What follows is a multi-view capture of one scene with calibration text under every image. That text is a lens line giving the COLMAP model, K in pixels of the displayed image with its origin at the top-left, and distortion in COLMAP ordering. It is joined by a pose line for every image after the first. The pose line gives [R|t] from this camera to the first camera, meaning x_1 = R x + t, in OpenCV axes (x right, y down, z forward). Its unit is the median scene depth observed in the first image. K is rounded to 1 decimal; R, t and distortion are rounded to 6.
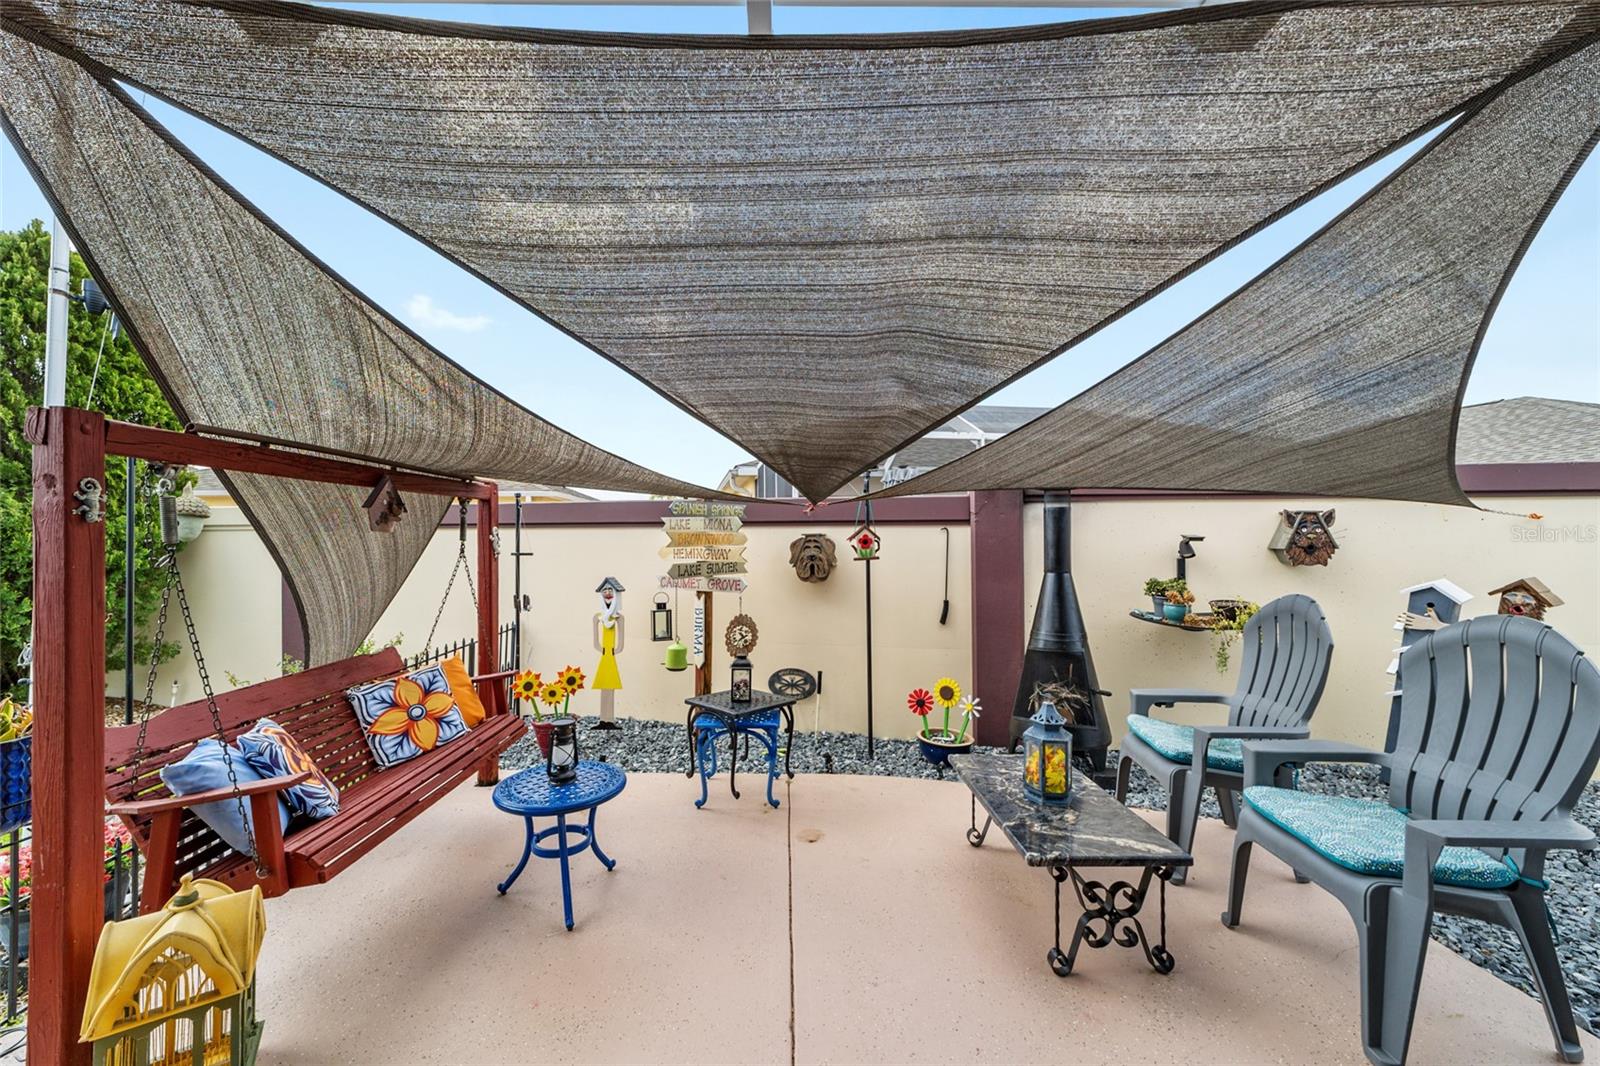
lens RADIAL K [[611.8, 0, 793.7], [0, 611.8, 535.9], [0, 0, 1]] dist [-0.018420, 0.009358]
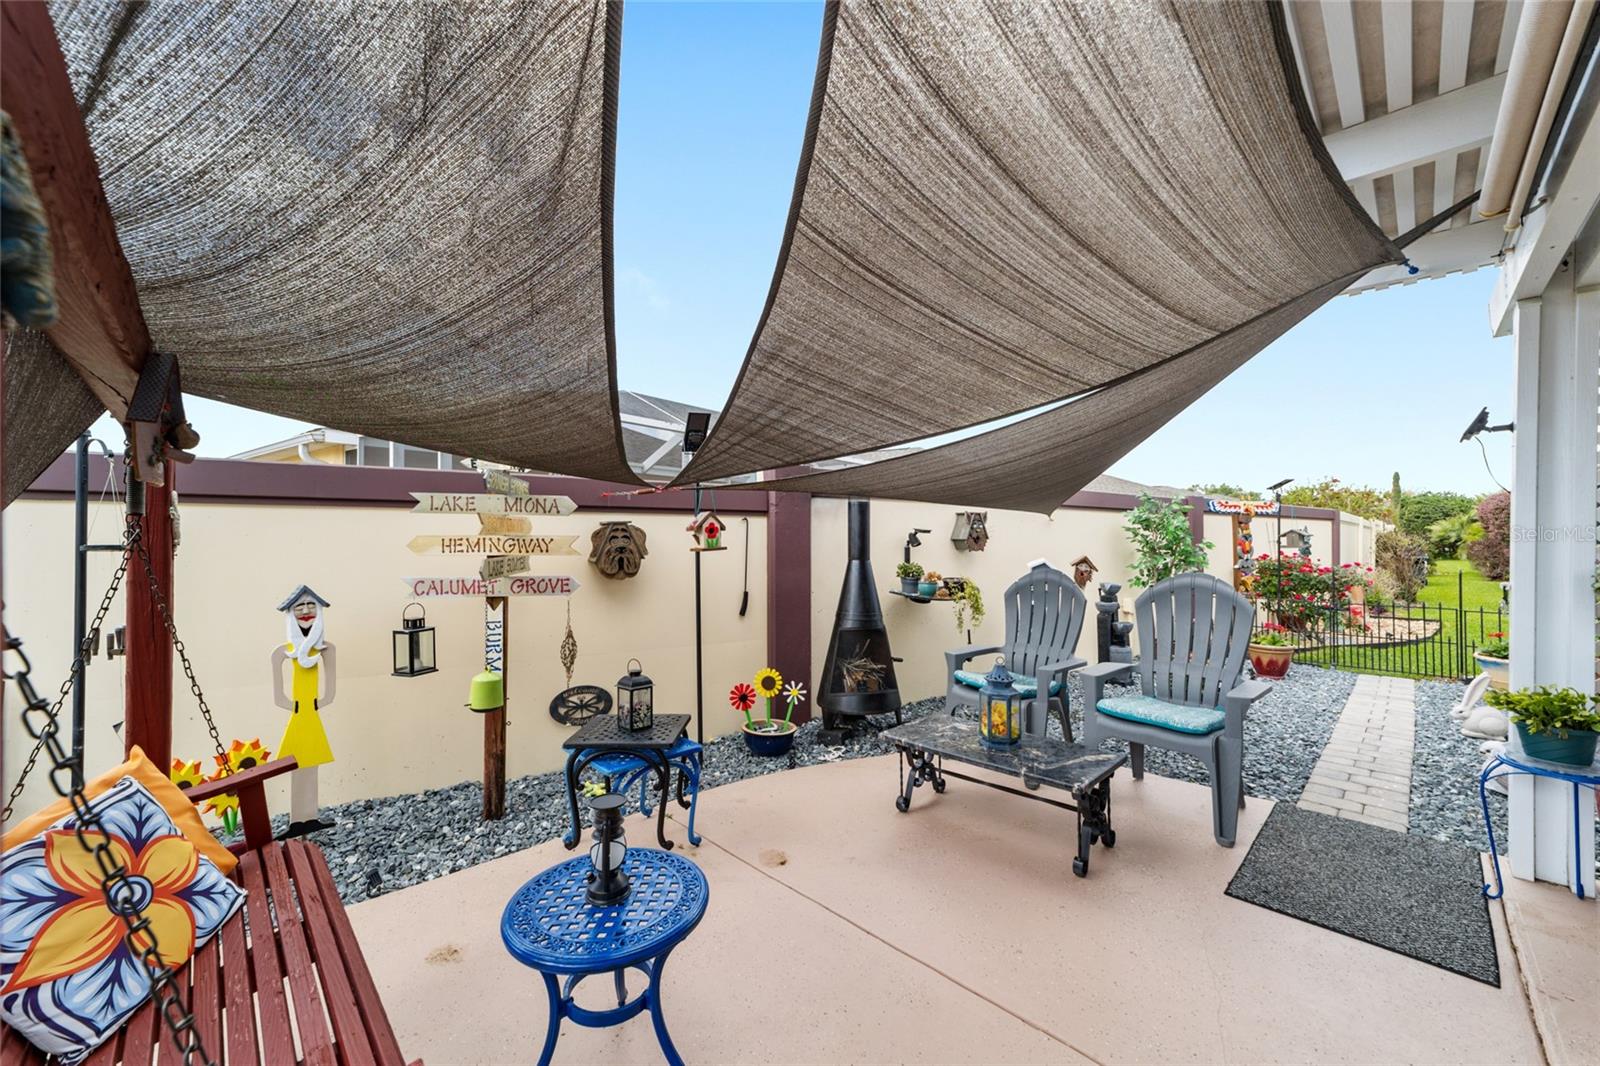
lens RADIAL K [[611.8, 0, 793.7], [0, 611.8, 535.9], [0, 0, 1]] dist [-0.018420, 0.009358]
pose [[0.729182, 0.005527, 0.684297, -0.418571], [-0.006966, 0.999976, -0.000655, 0.017093], [-0.684284, -0.004289, 0.729203, 0.250298]]
